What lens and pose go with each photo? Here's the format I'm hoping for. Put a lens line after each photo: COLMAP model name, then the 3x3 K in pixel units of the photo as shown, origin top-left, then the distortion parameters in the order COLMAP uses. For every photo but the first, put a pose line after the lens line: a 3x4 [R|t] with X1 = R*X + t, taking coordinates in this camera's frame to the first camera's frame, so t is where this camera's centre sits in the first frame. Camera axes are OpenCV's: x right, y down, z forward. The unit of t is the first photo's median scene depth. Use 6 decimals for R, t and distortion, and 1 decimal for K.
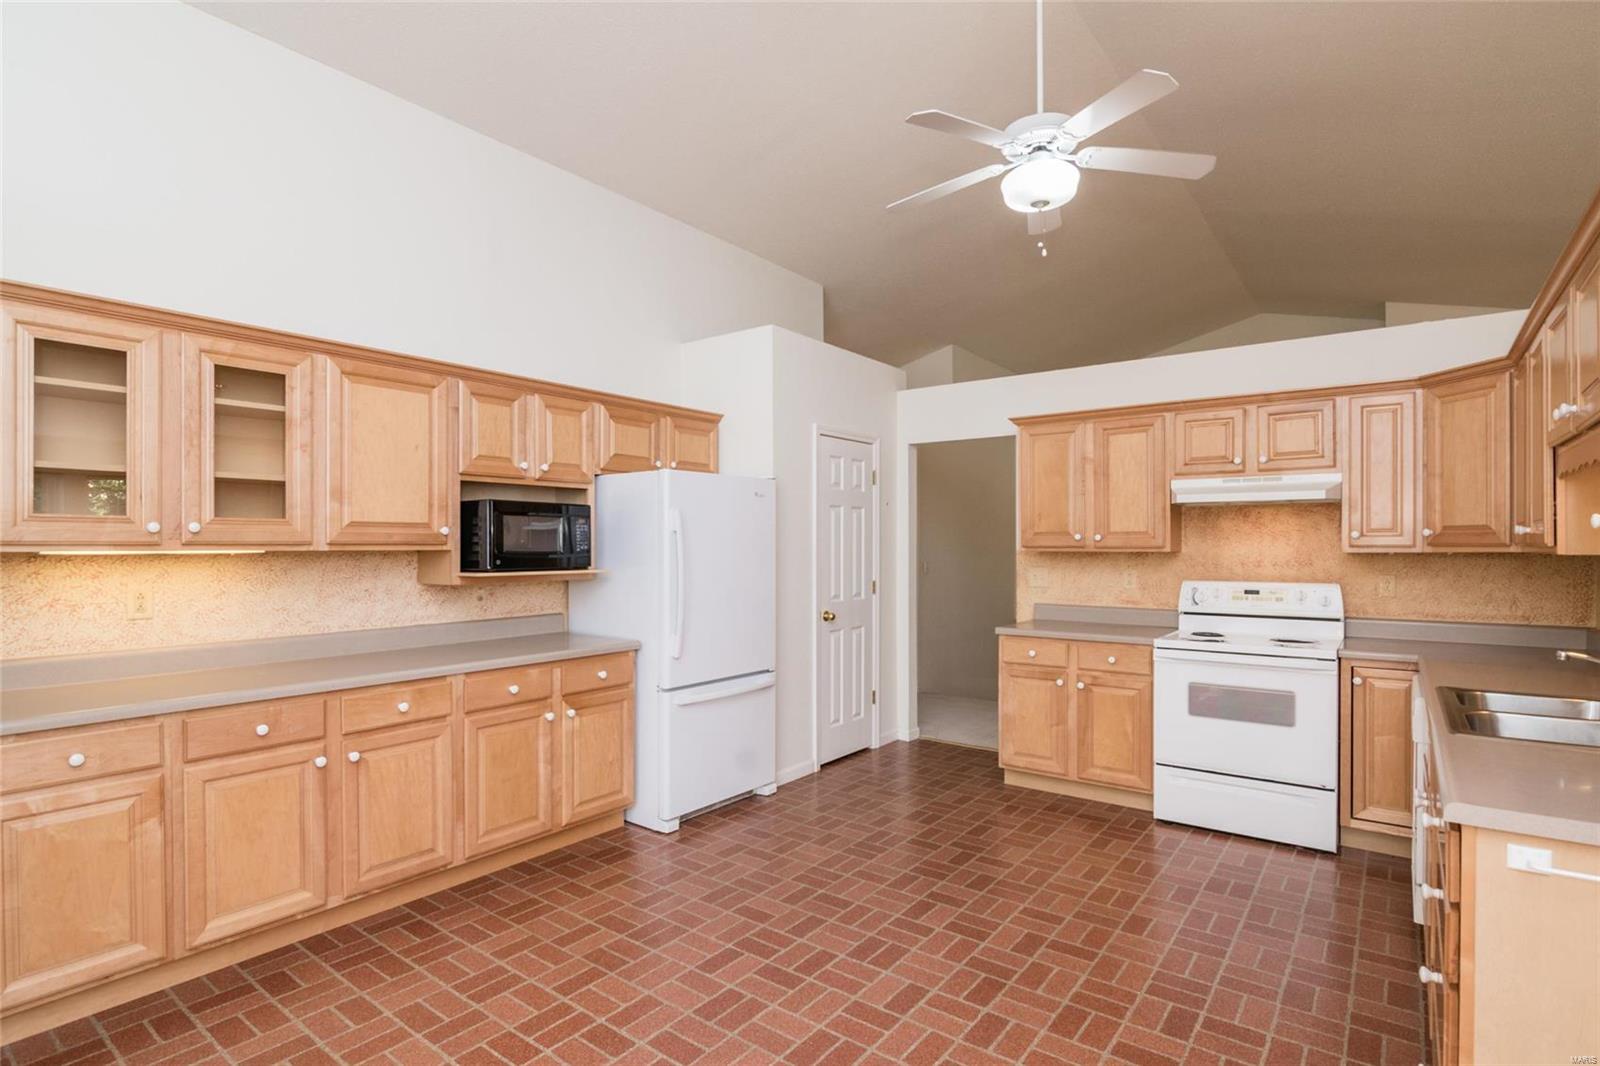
lens RADIAL K [[787.8, 0, 823.4], [0, 787.8, 542.6], [0, 0, 1]] dist [-0.027600, -0.000155]
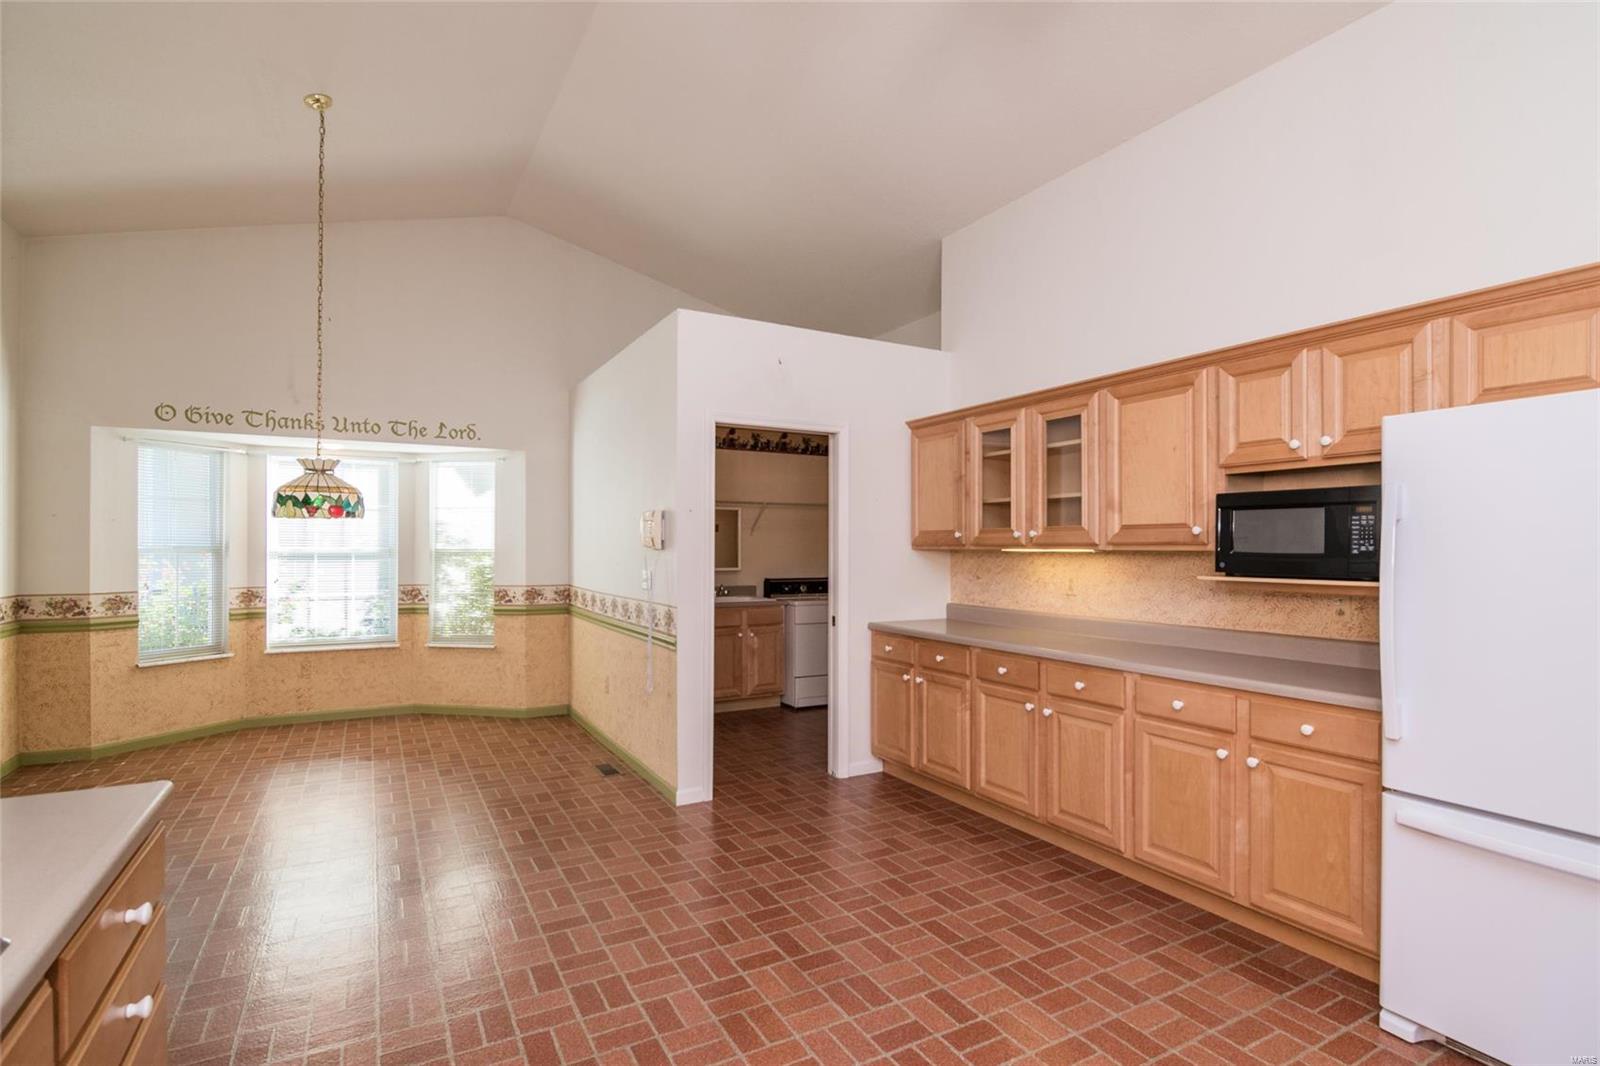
lens RADIAL K [[763.8, 0, 766.3], [0, 763.8, 547.4], [0, 0, 1]] dist [-0.003759, -0.000630]
pose [[-0.444074, 0.001020, -0.895990, 0.522957], [0.003550, 0.999994, -0.000620, 0.003841], [0.895983, -0.003456, -0.444074, 0.836667]]
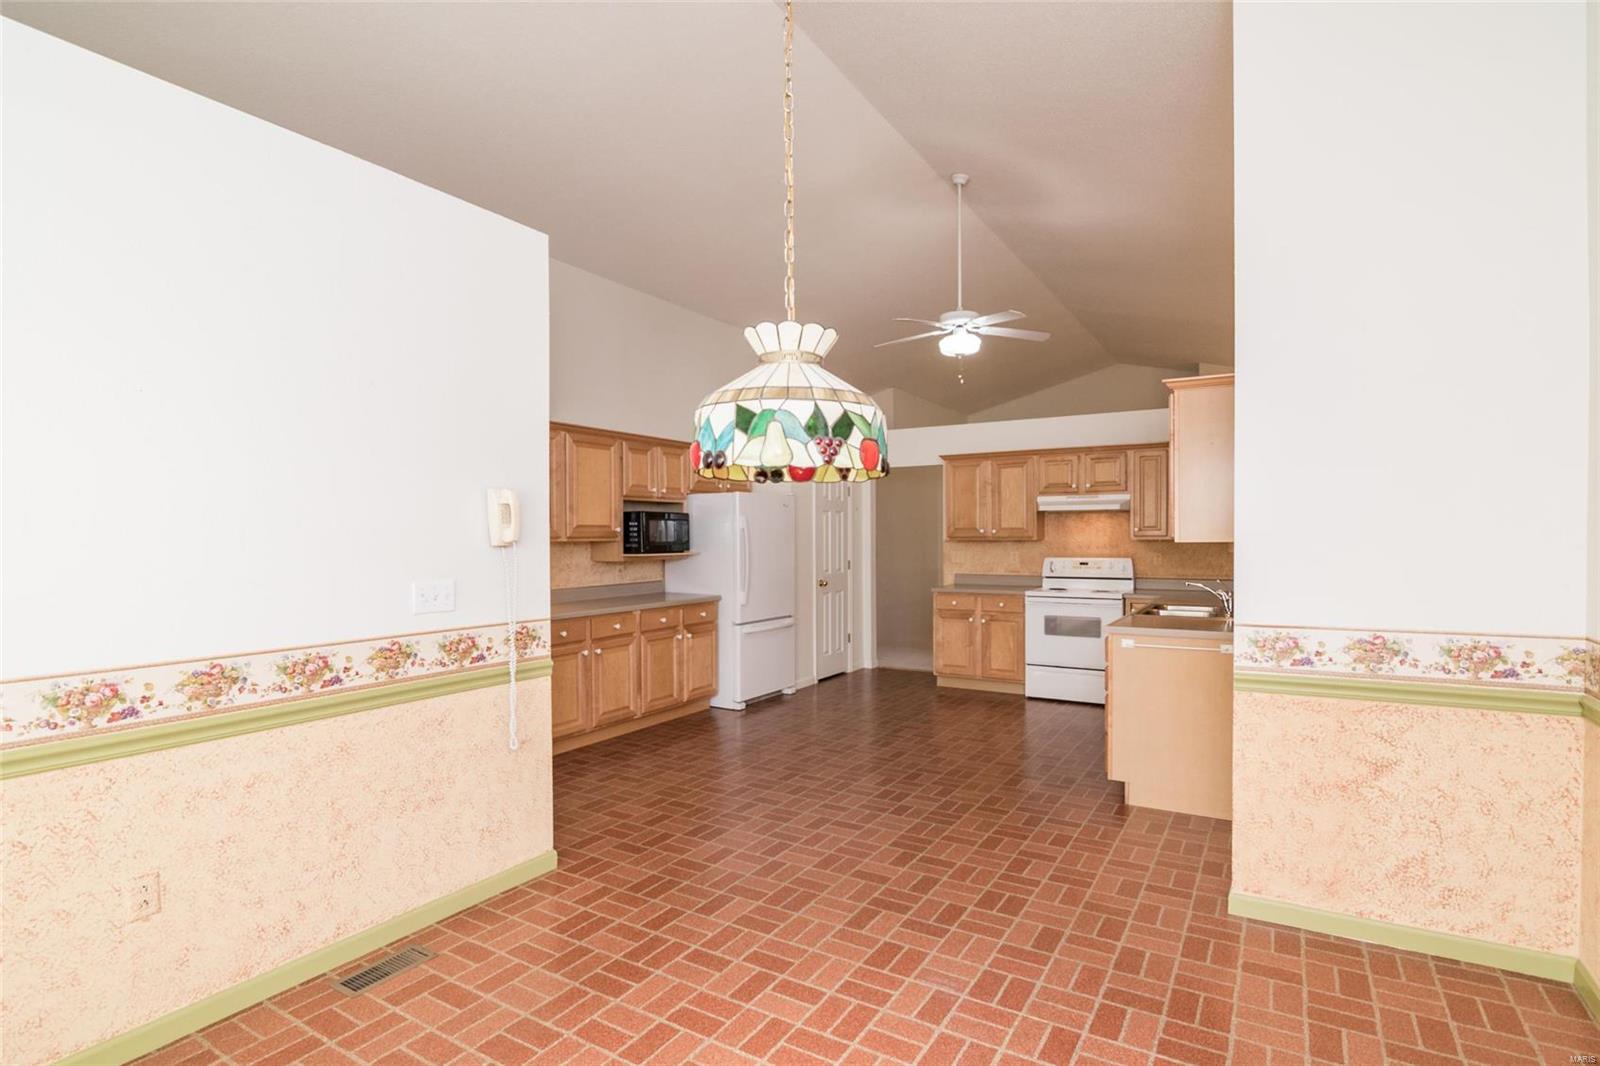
lens RADIAL K [[780.7, 0, 794.4], [0, 780.7, 546.2], [0, 0, 1]] dist [-0.005807, -0.001634]
pose [[0.998017, -0.005518, 0.062700, -0.183556], [0.004508, 0.999858, 0.016240, -0.004517], [-0.062781, -0.015925, 0.997900, -0.657109]]
